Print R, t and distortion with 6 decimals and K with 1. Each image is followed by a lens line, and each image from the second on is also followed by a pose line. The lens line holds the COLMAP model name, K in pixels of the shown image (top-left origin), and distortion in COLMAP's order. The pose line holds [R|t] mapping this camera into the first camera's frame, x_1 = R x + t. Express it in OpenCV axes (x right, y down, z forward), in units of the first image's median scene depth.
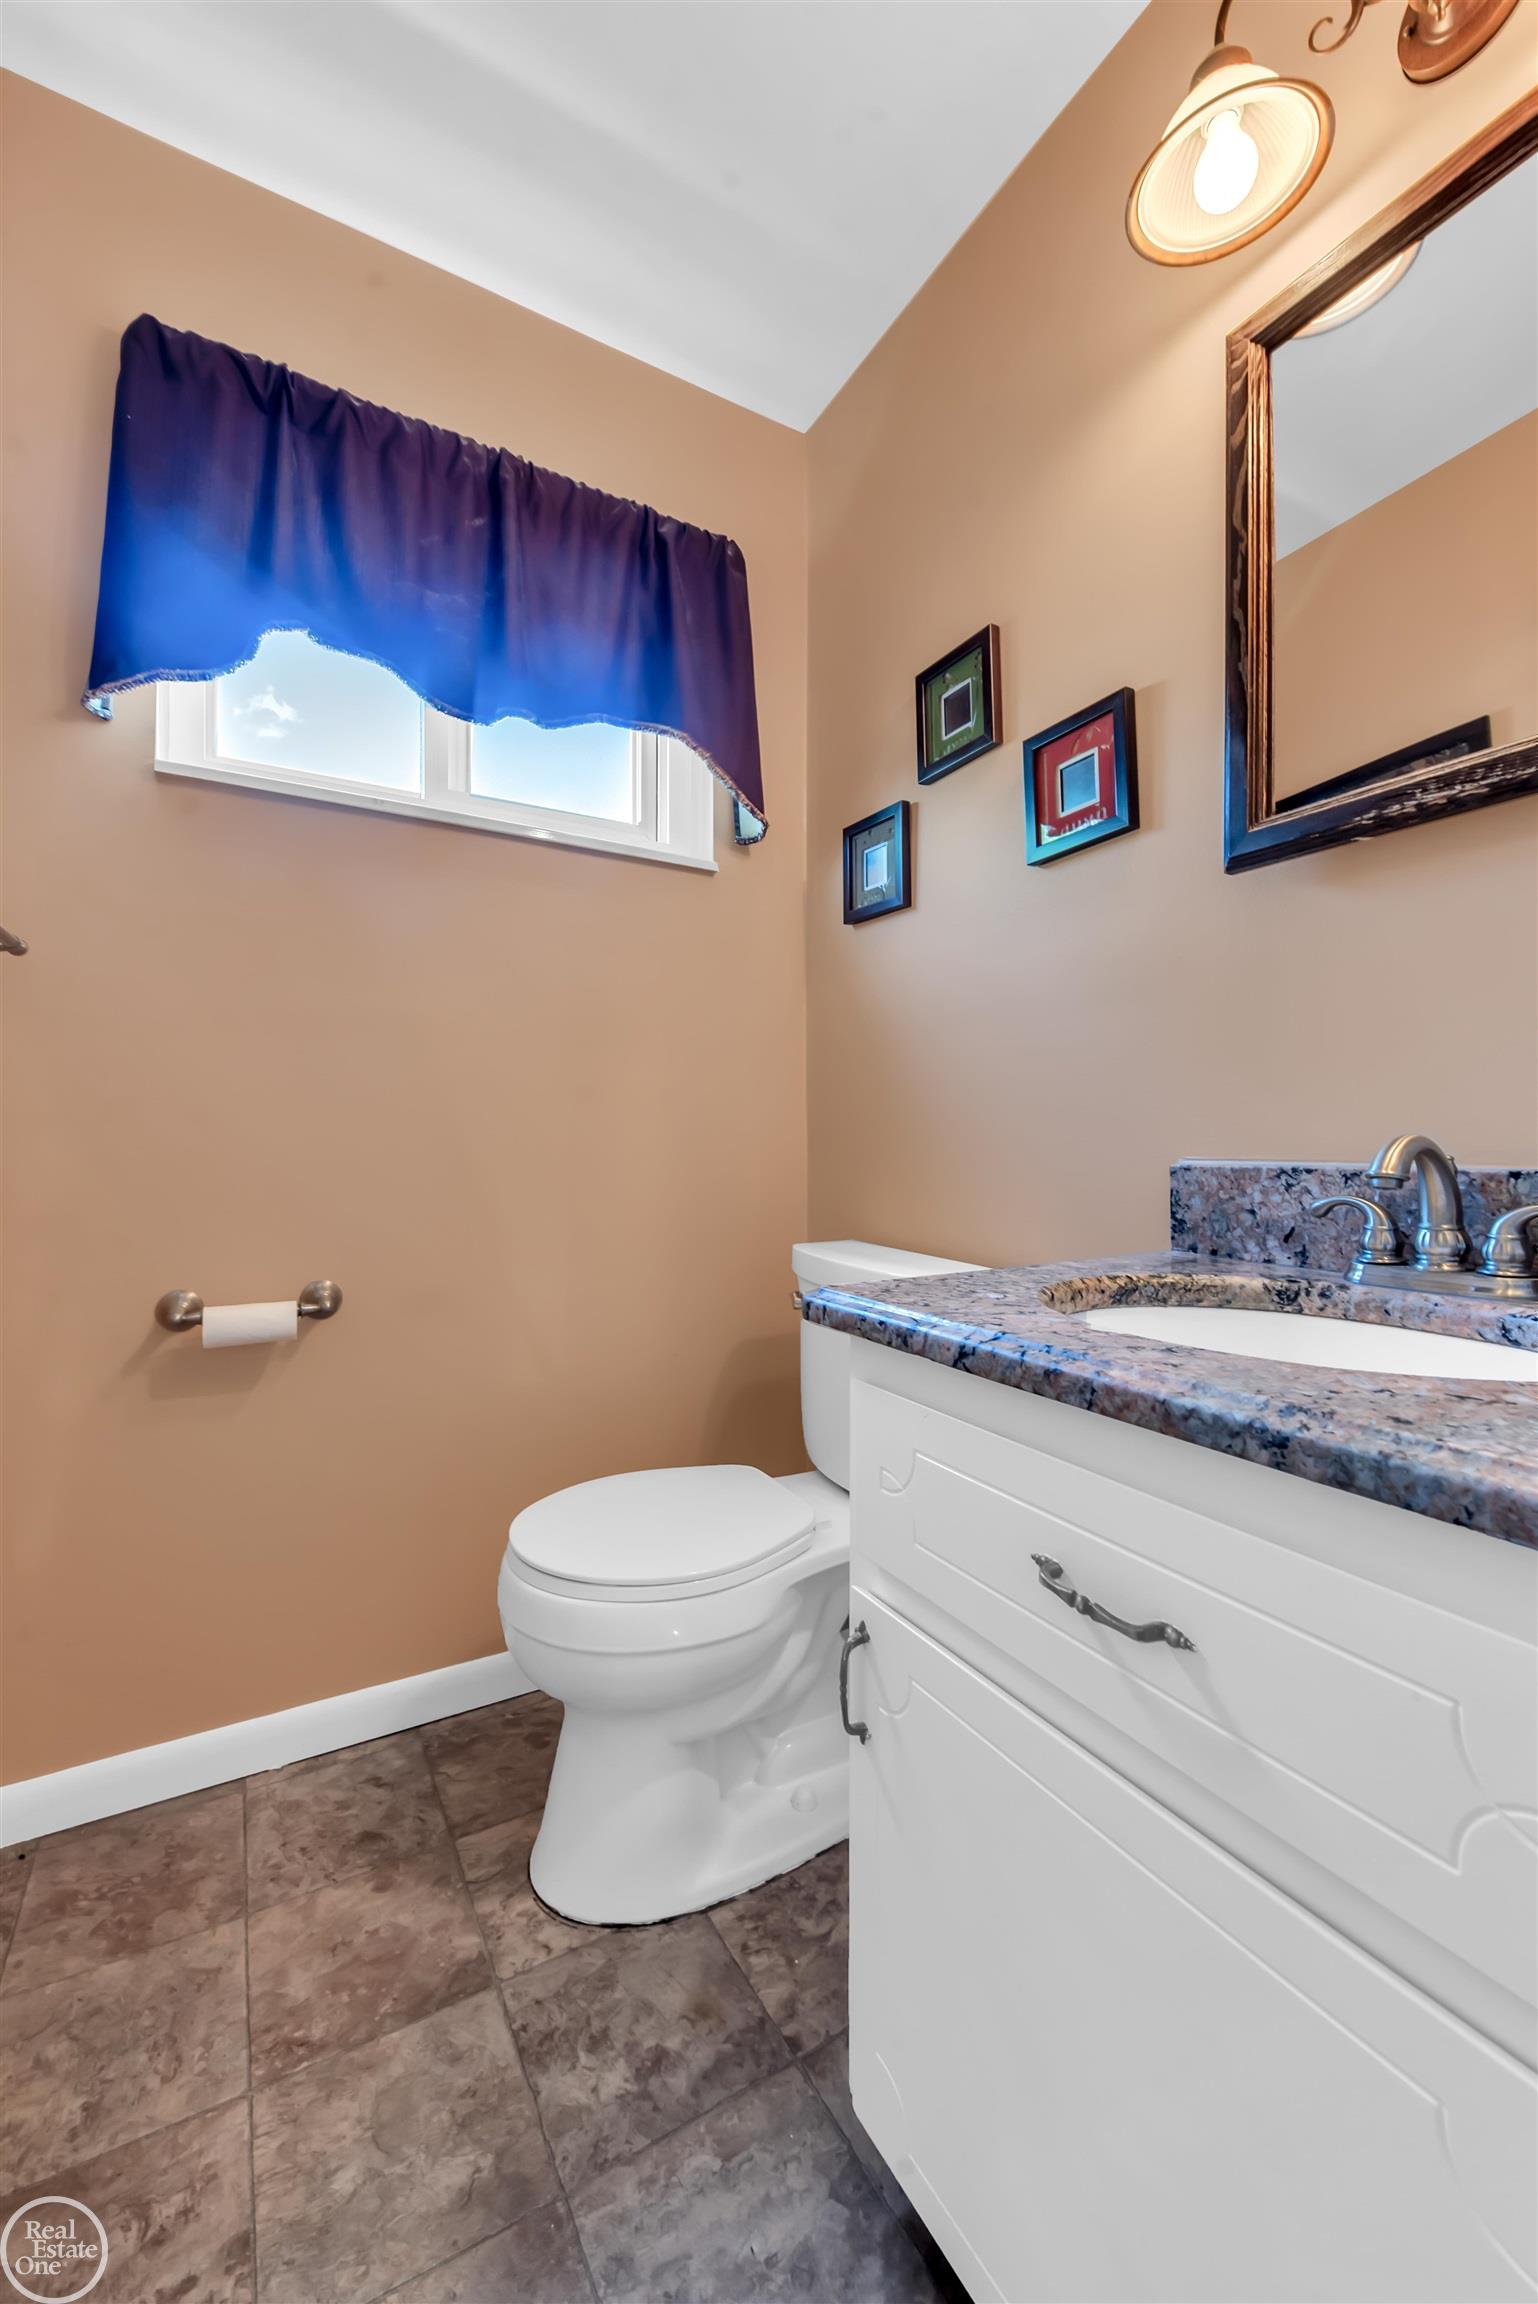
lens RADIAL K [[893.8, 0, 768.8], [0, 893.8, 1149.9], [0, 0, 1]] dist [-0.022803, -0.001005]
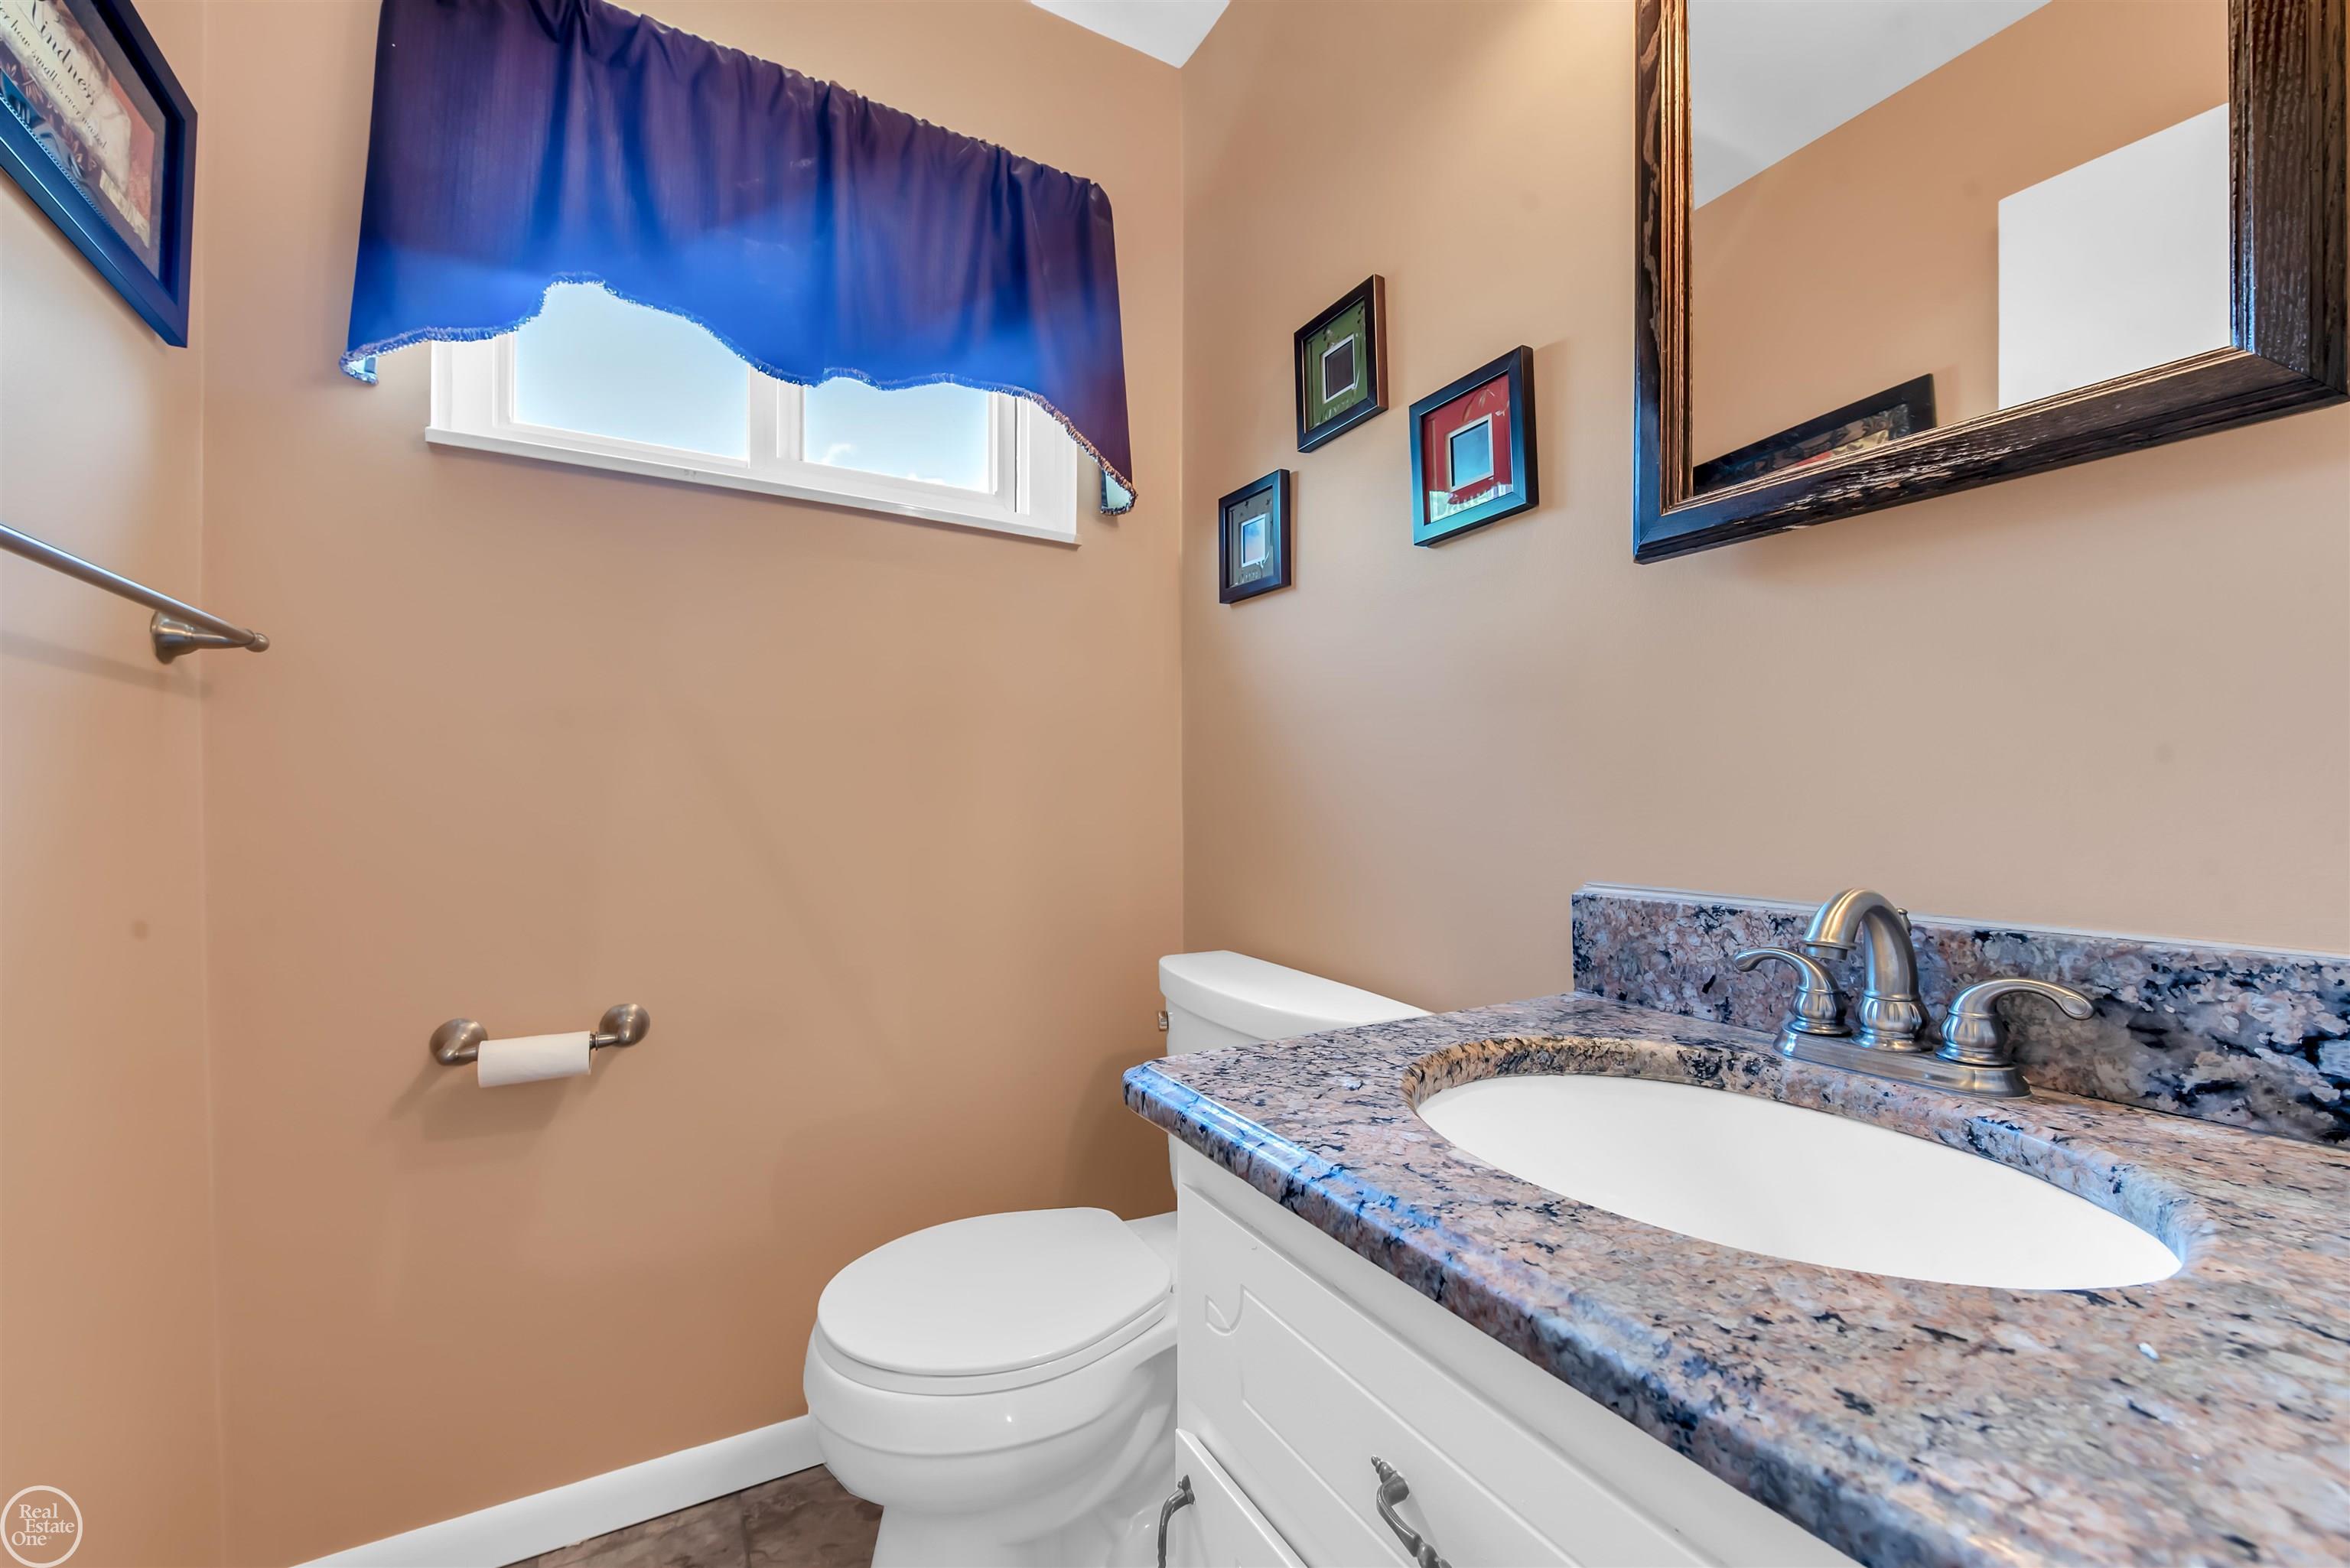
lens RADIAL K [[911.6, 0, 1173.5], [0, 911.6, 799.1], [0, 0, 1]] dist [-0.022803, -0.001005]
pose [[0.999948, 0.004892, -0.008922, 0.066902], [-0.004987, 0.999931, -0.010604, -0.062268], [0.008870, 0.010648, 0.999904, 0.106078]]
